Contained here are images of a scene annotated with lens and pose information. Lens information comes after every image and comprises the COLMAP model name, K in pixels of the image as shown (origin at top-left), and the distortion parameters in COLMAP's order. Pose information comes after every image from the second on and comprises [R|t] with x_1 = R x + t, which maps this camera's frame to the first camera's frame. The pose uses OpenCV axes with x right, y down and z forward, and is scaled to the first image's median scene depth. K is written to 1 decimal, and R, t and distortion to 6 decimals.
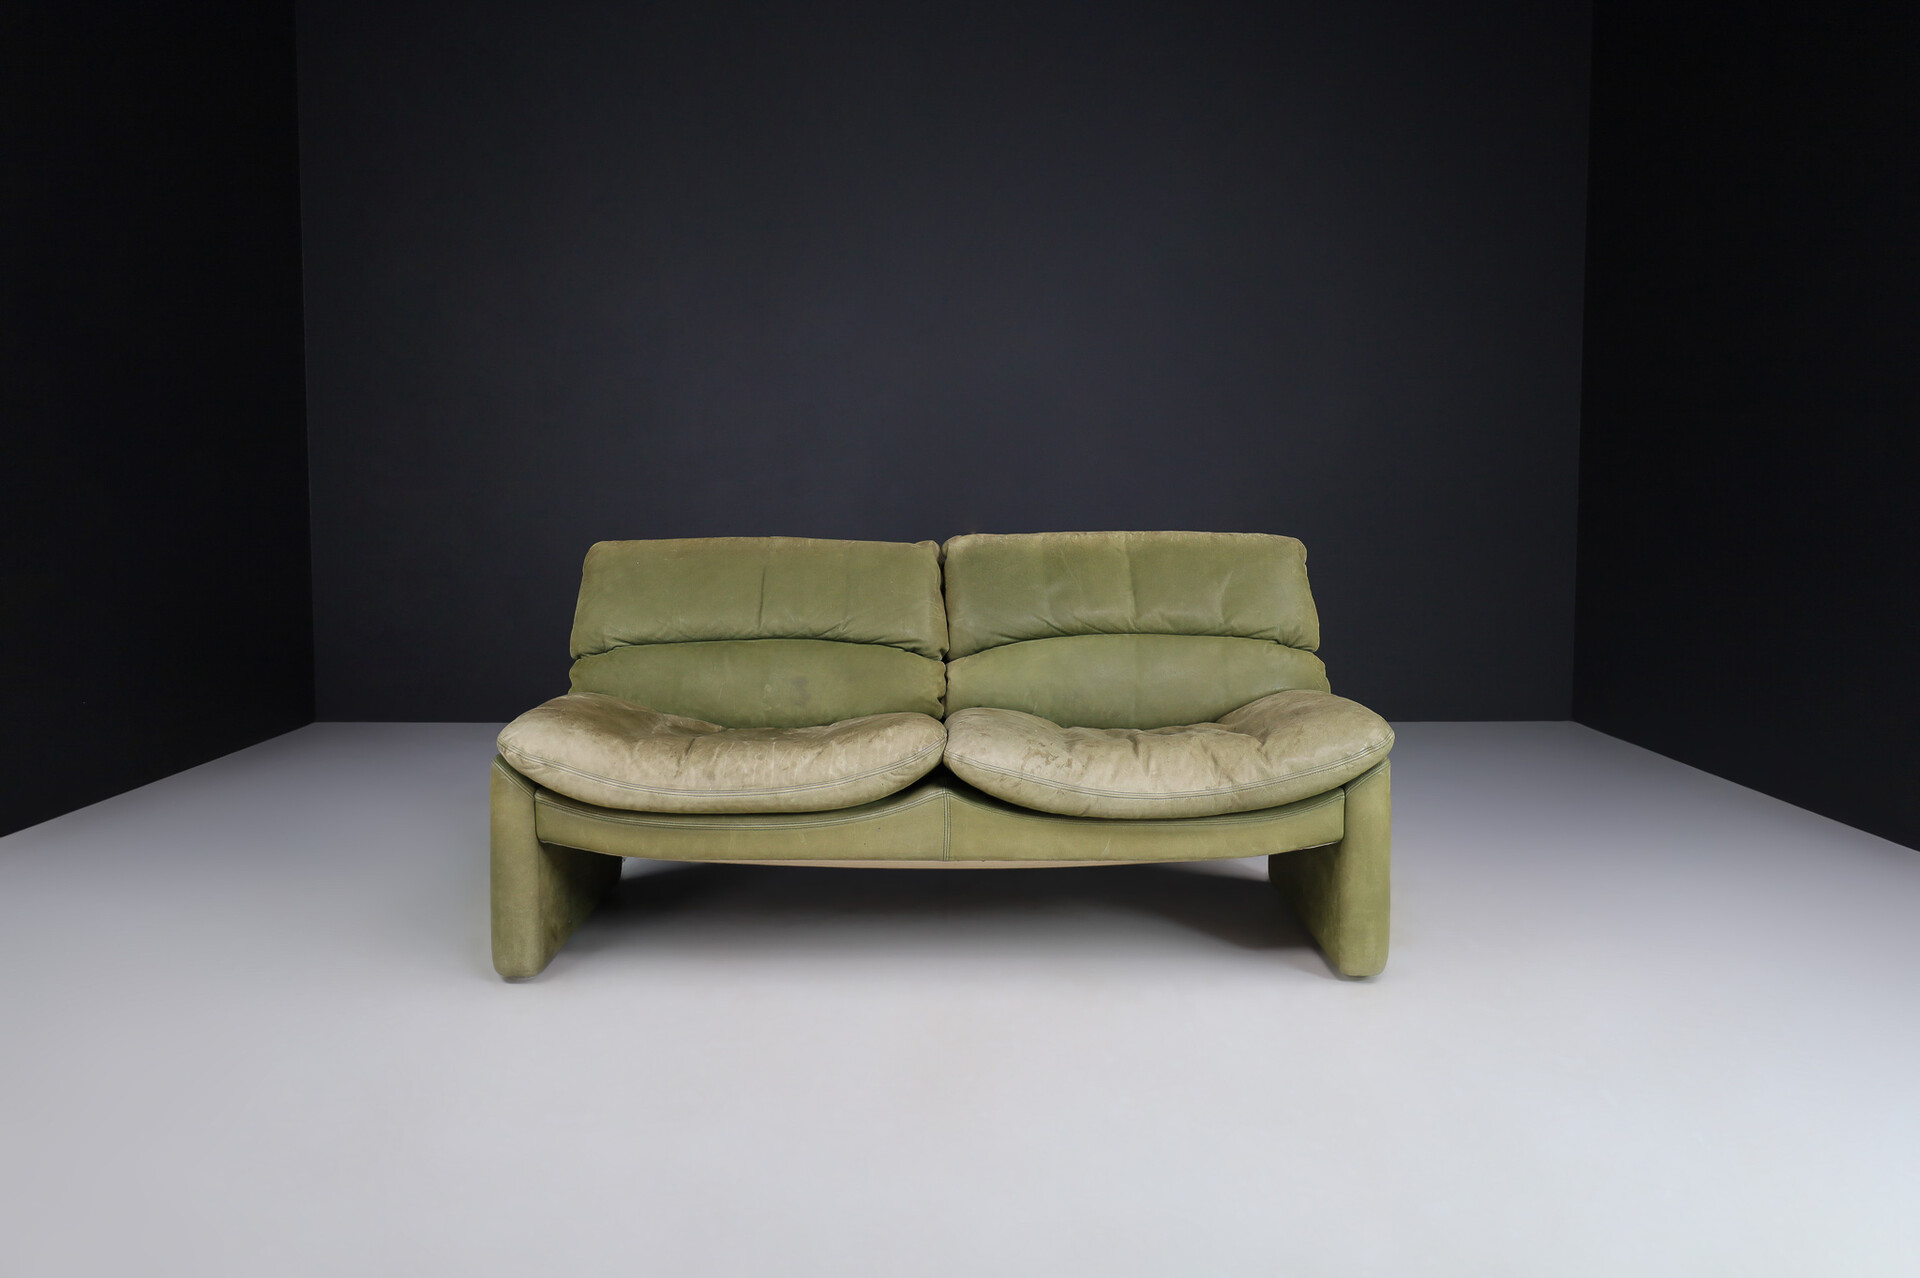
lens RADIAL K [[1711.4, 0, 960.0], [0, 1711.4, 639.0], [0, 0, 1]] dist [-0.002804, 0.000135]
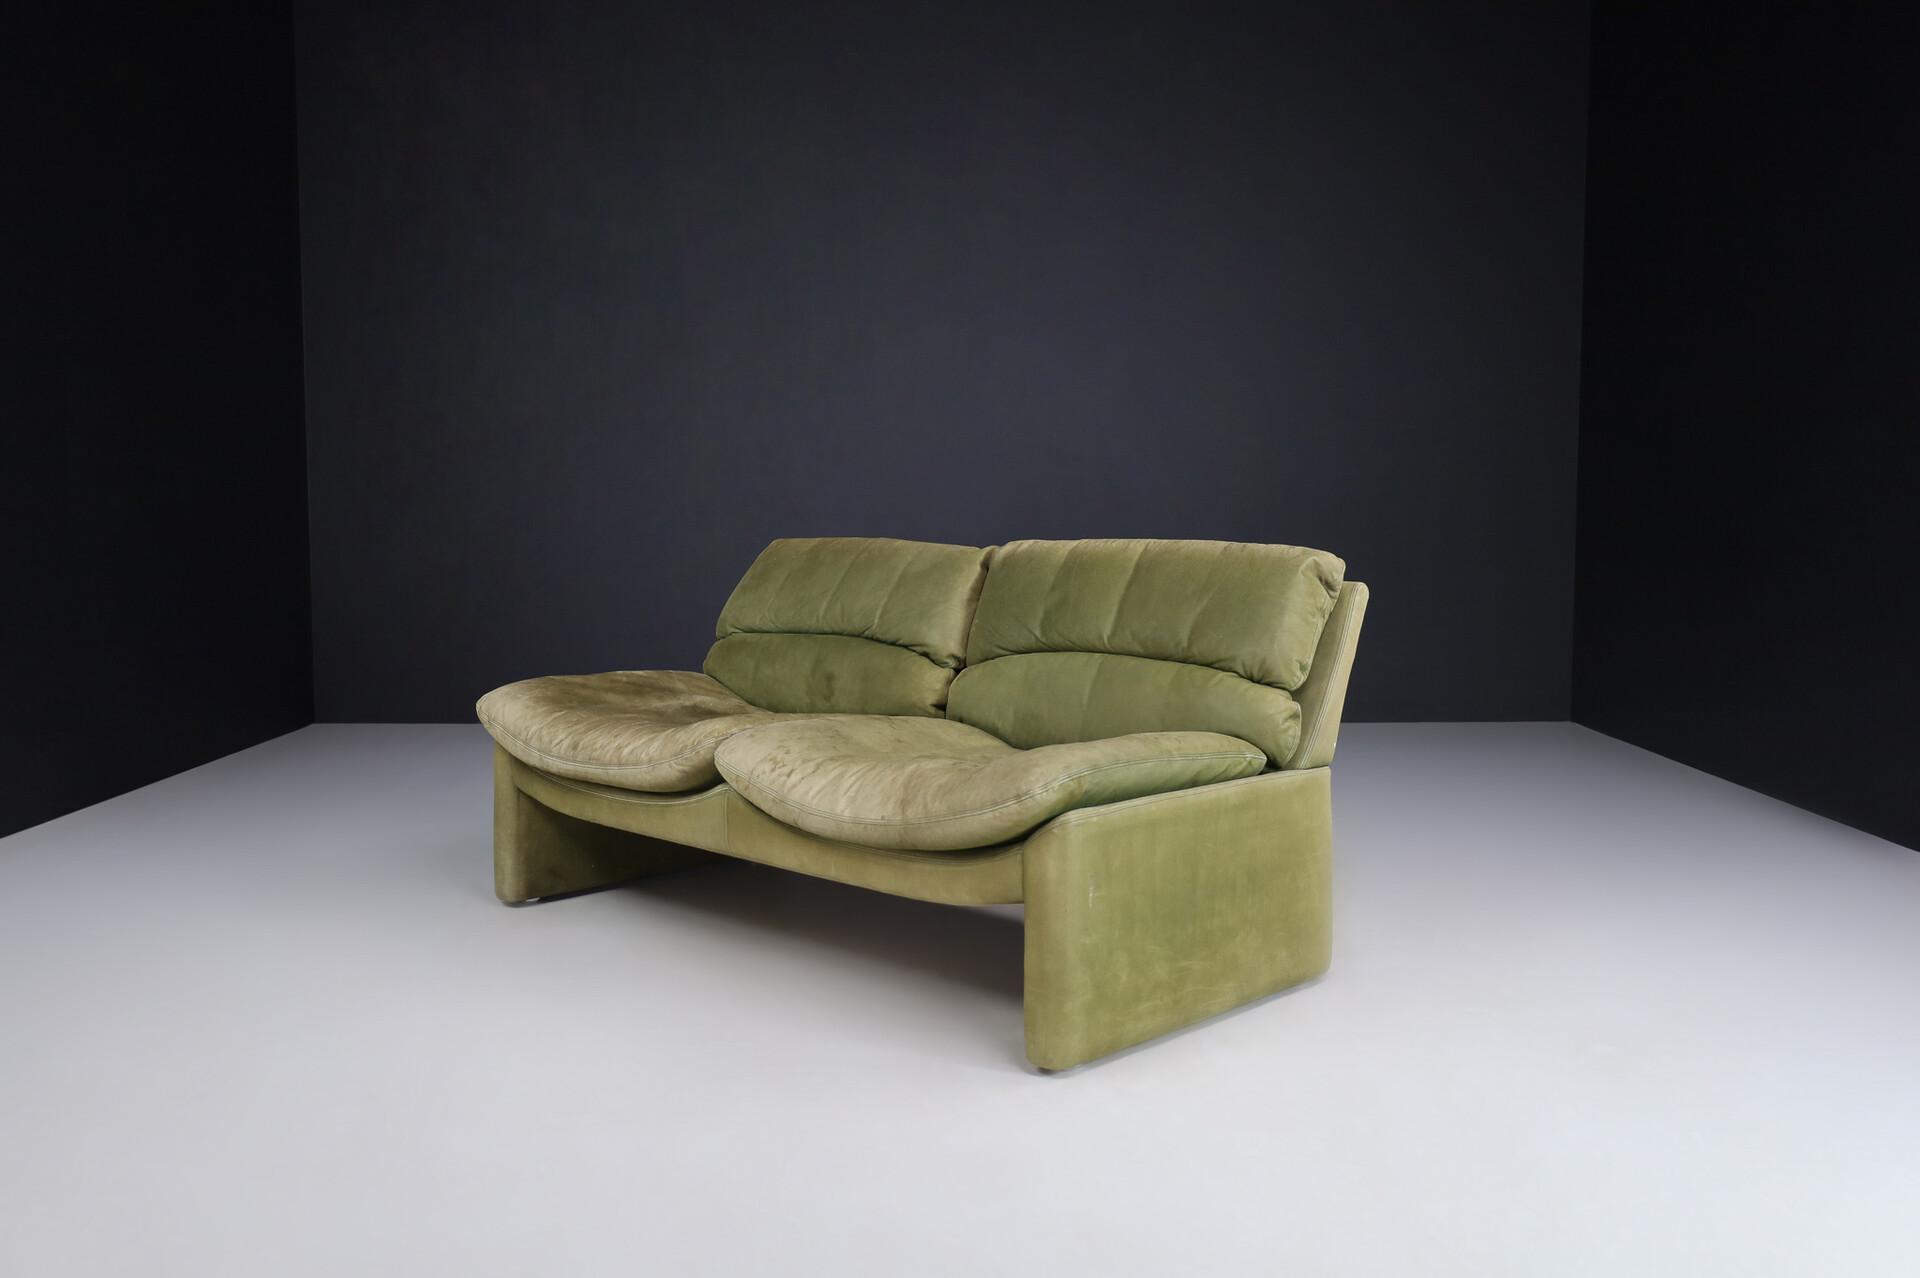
lens RADIAL K [[1711.4, 0, 960.0], [0, 1711.4, 639.0], [0, 0, 1]] dist [-0.002804, 0.000135]
pose [[0.715423, 0.062153, -0.695922, 0.673950], [-0.066028, 0.997592, 0.021218, -0.024910], [0.695565, 0.030771, 0.717804, 0.314637]]
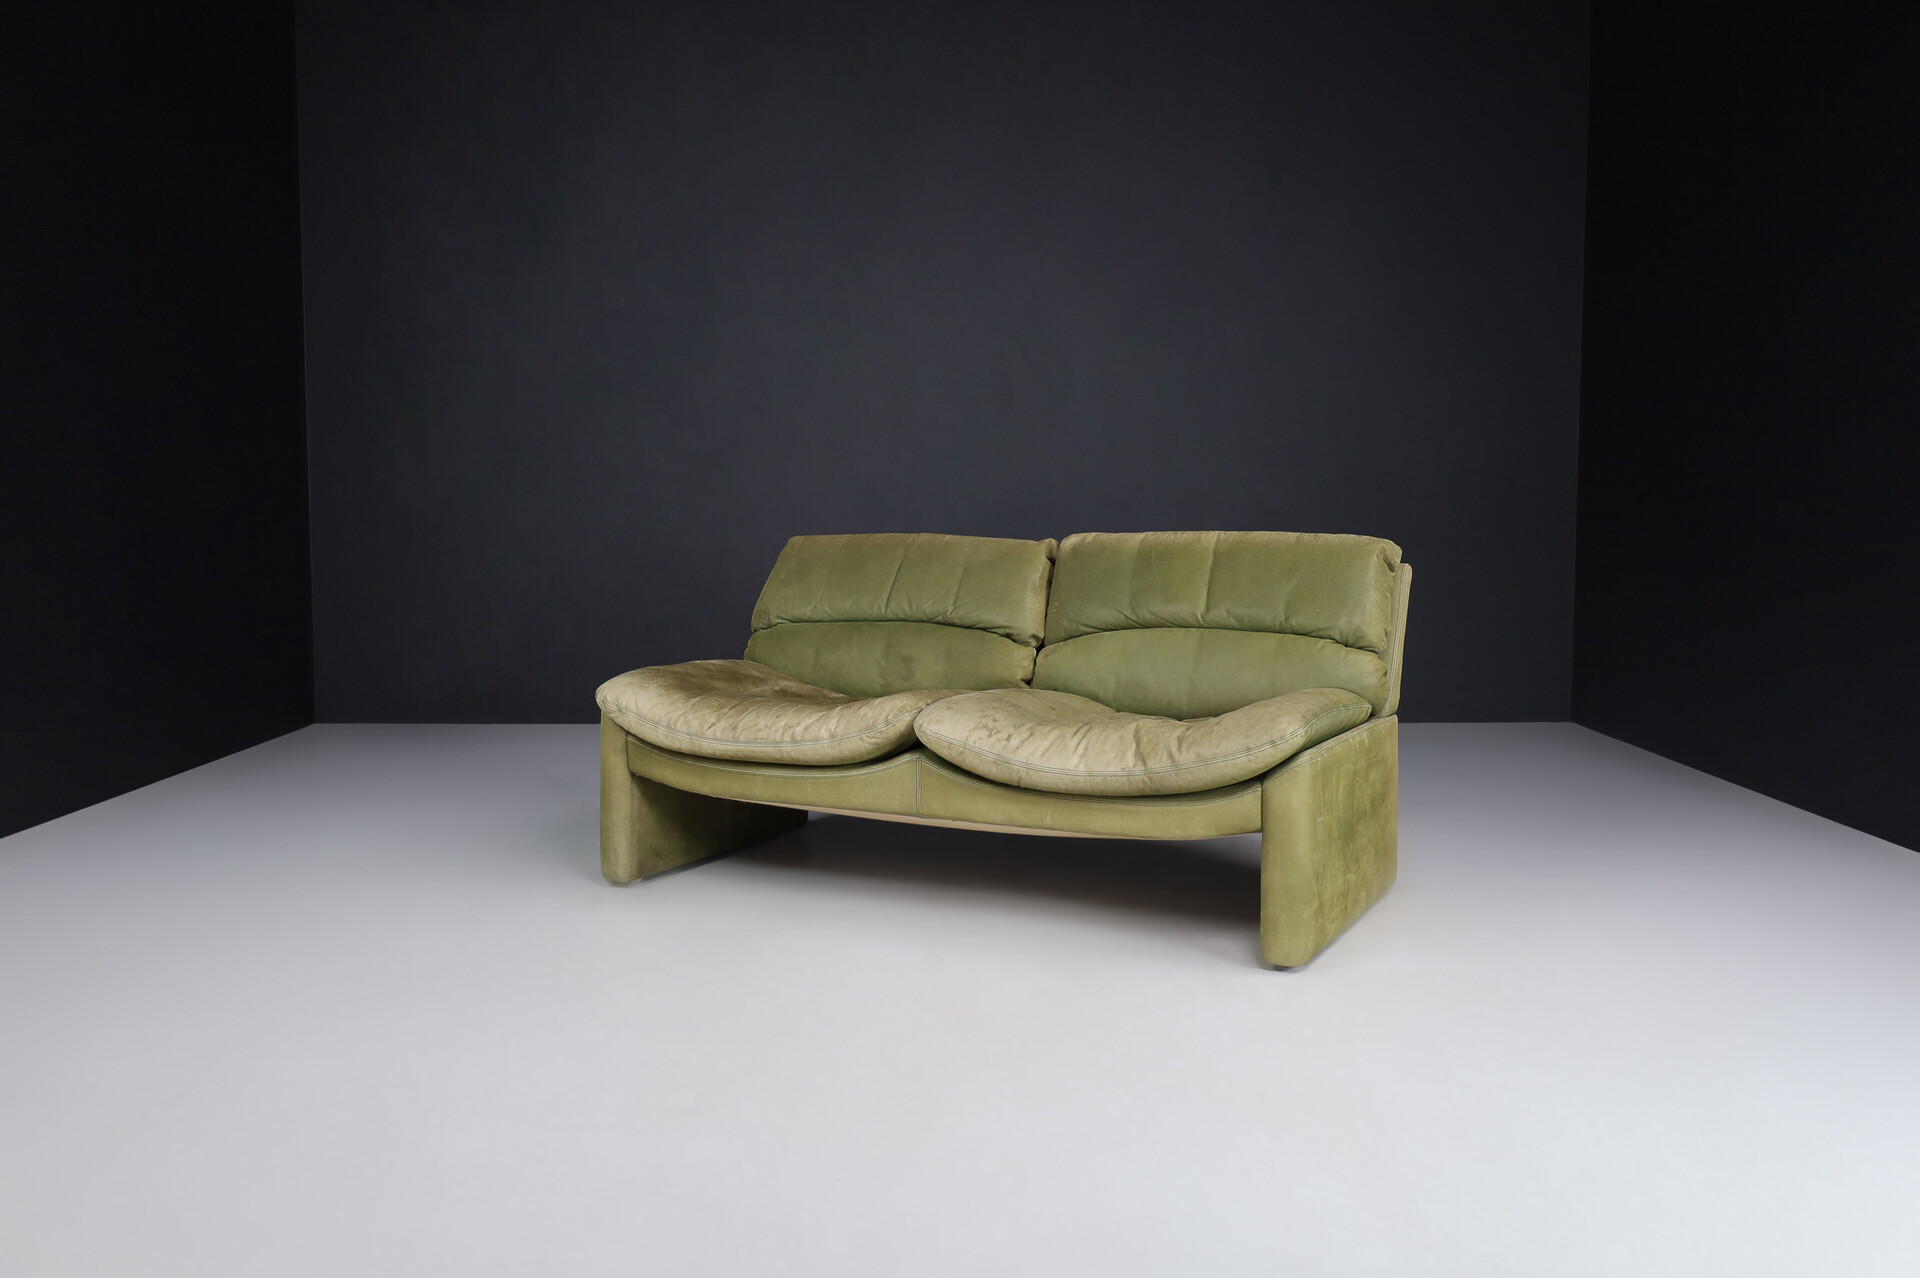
lens RADIAL K [[1711.4, 0, 960.0], [0, 1711.4, 639.0], [0, 0, 1]] dist [-0.002804, 0.000135]
pose [[0.891910, 0.039378, -0.450494, 0.447889], [-0.040943, 0.999142, 0.006276, 0.002796], [0.450355, 0.012847, 0.892757, 0.000156]]
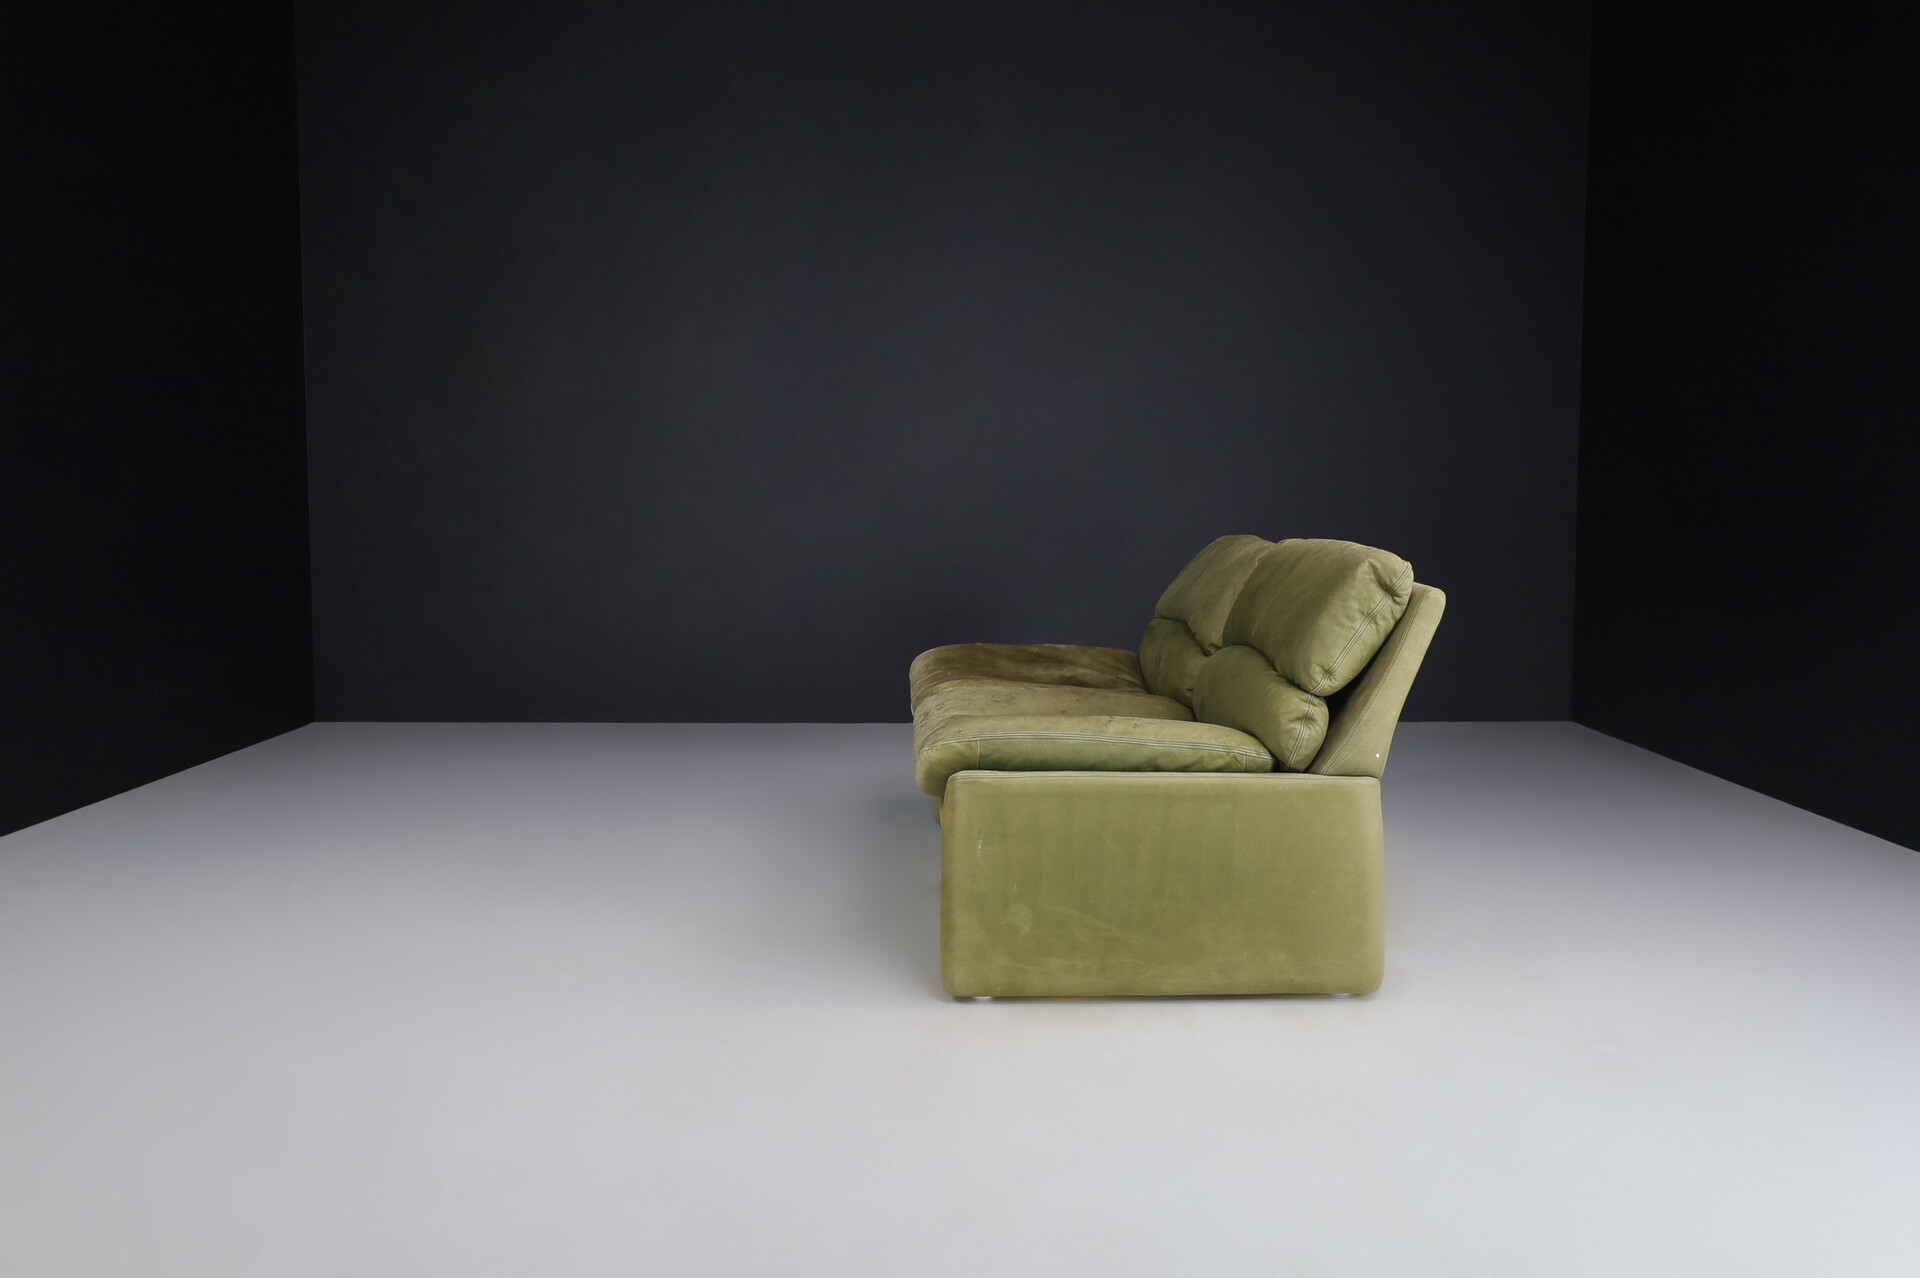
lens RADIAL K [[1711.4, 0, 960.0], [0, 1711.4, 639.0], [0, 0, 1]] dist [-0.002804, 0.000135]
pose [[0.024336, 0.088694, -0.995762, 1.016027], [-0.093360, 0.991905, 0.086069, -0.072424], [0.995335, 0.090870, 0.032420, 0.827331]]
